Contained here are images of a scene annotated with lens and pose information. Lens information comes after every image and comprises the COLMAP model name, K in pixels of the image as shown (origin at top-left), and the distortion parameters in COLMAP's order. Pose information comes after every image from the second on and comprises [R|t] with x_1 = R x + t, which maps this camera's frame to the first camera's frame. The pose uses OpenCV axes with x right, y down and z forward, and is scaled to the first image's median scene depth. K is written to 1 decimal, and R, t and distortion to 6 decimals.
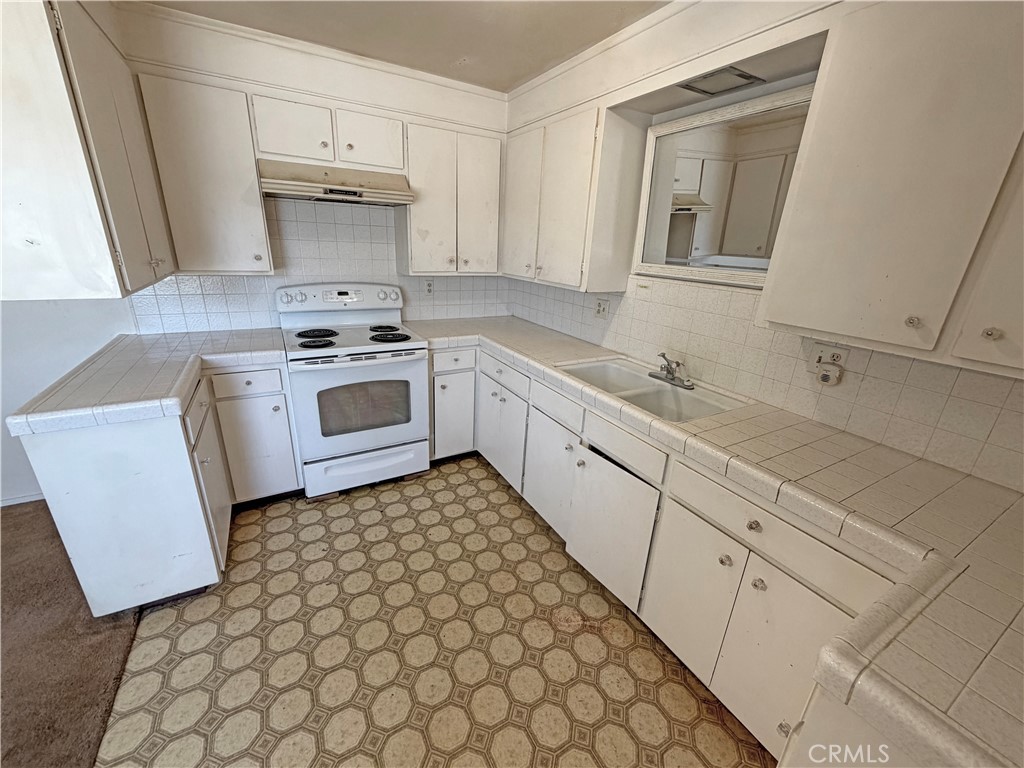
lens RADIAL K [[408.7, 0, 508.8], [0, 408.7, 384.0], [0, 0, 1]] dist [0.001547, -0.000169]
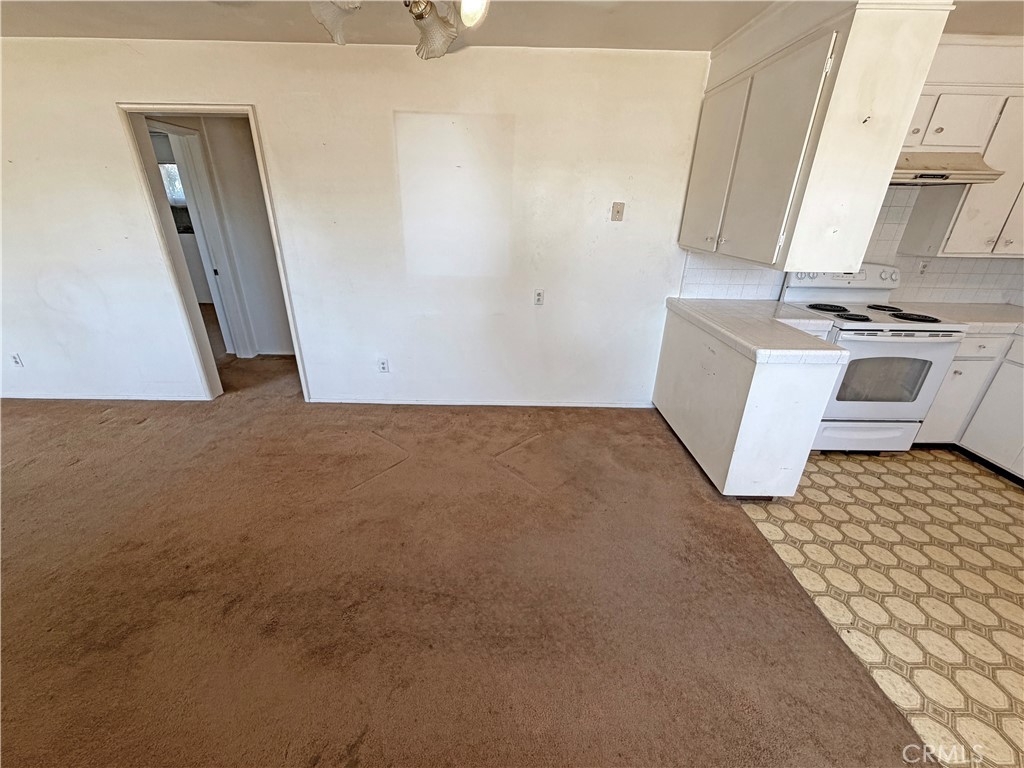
lens RADIAL K [[408.7, 0, 508.8], [0, 408.7, 384.7], [0, 0, 1]] dist [0.001547, -0.000169]
pose [[0.870869, 0.166377, -0.462499, -0.783111], [-0.140709, 0.985976, 0.089738, 0.121103], [0.470943, -0.013072, 0.882067, -0.456289]]
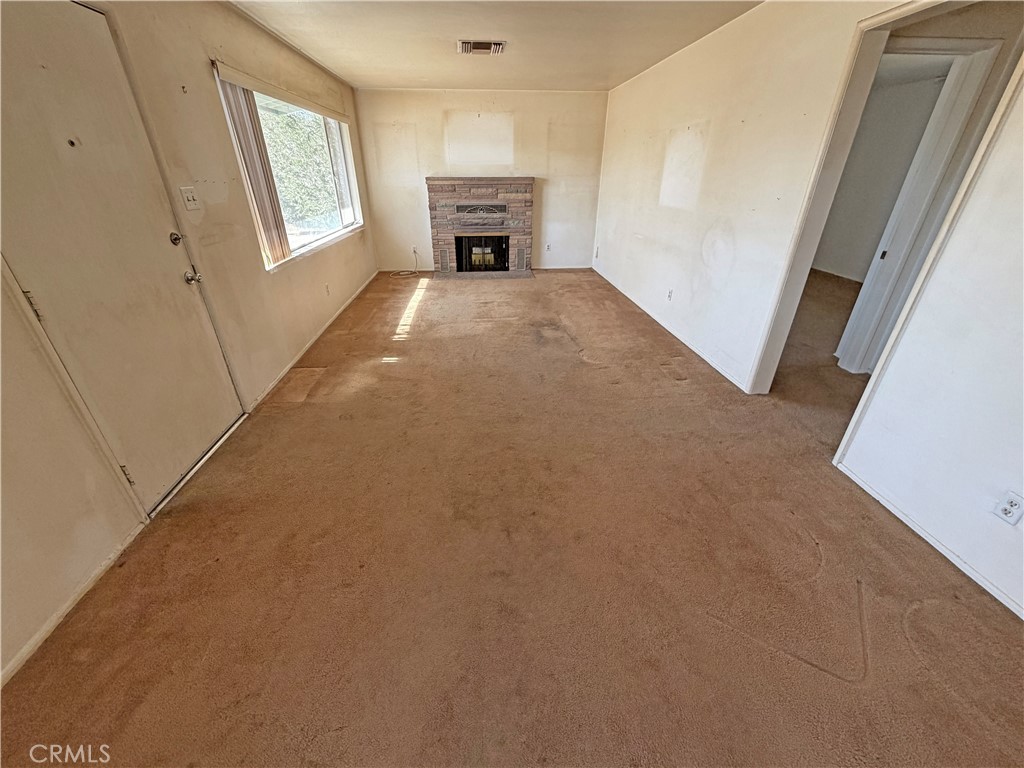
lens RADIAL K [[408.7, 0, 509.2], [0, 408.7, 384.1], [0, 0, 1]] dist [0.001547, -0.000169]
pose [[-0.418180, 0.380340, -0.824904, -1.050475], [-0.318237, 0.789223, 0.525216, -0.006816], [0.850794, 0.482150, -0.208999, -0.016804]]
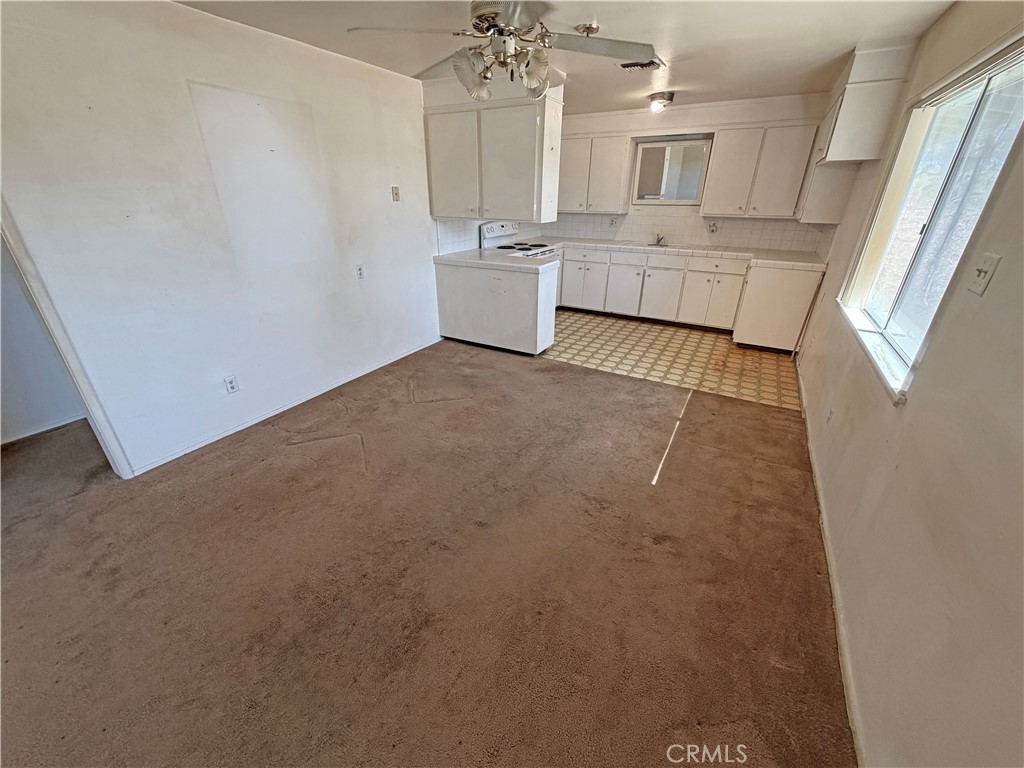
lens RADIAL K [[408.7, 0, 509.0], [0, 408.7, 384.3], [0, 0, 1]] dist [0.001547, -0.000169]
pose [[0.861271, -0.255387, 0.439305, -1.713970], [0.202799, 0.965447, 0.163662, 0.218317], [-0.465923, -0.051866, 0.883304, -0.872584]]
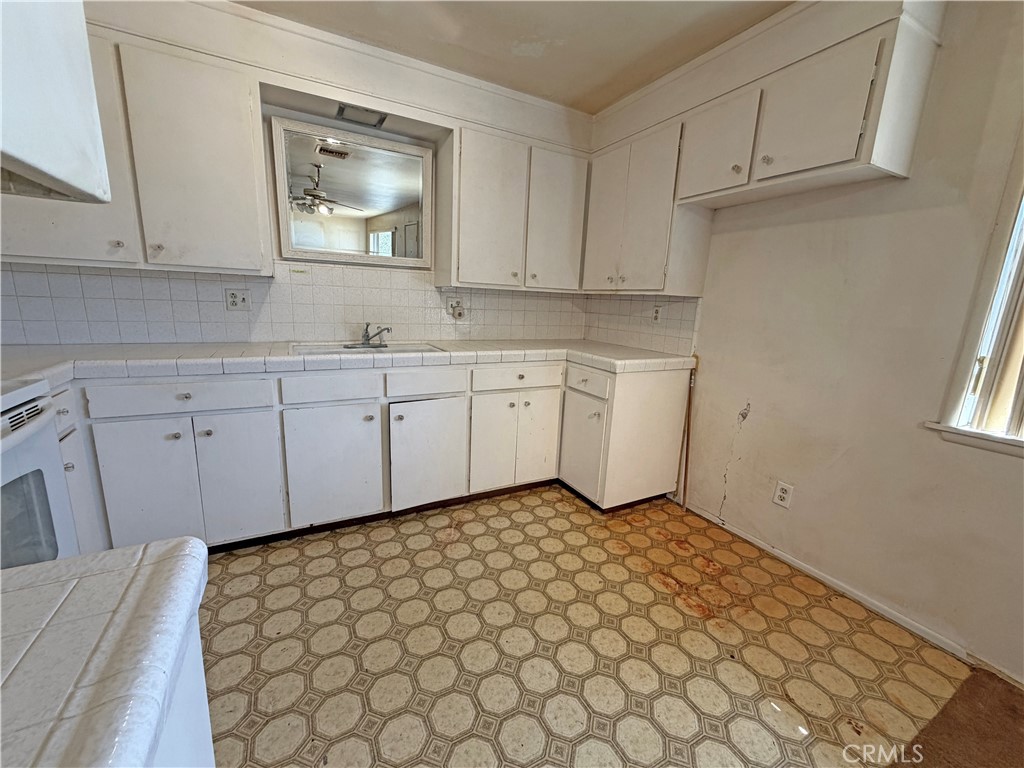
lens RADIAL K [[408.7, 0, 509.6], [0, 408.7, 382.6], [0, 0, 1]] dist [0.001547, -0.000169]
pose [[0.028896, -0.246607, 0.968685, -0.755243], [0.291600, 0.929017, 0.227810, -0.057590], [-0.956104, 0.275886, 0.098755, 0.475526]]
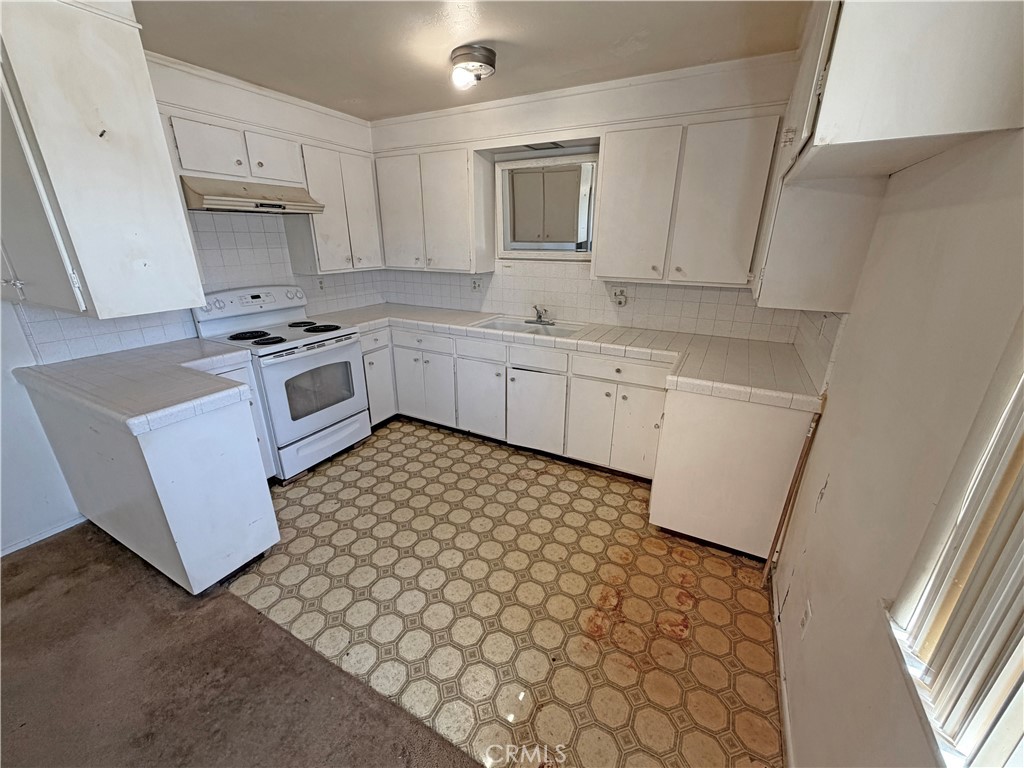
lens RADIAL K [[408.7, 0, 509.4], [0, 408.7, 384.0], [0, 0, 1]] dist [0.001547, -0.000169]
pose [[0.845105, -0.221185, 0.486698, -0.512685], [0.209825, 0.974577, 0.078565, 0.070273], [-0.491702, 0.035726, 0.870030, -0.315028]]
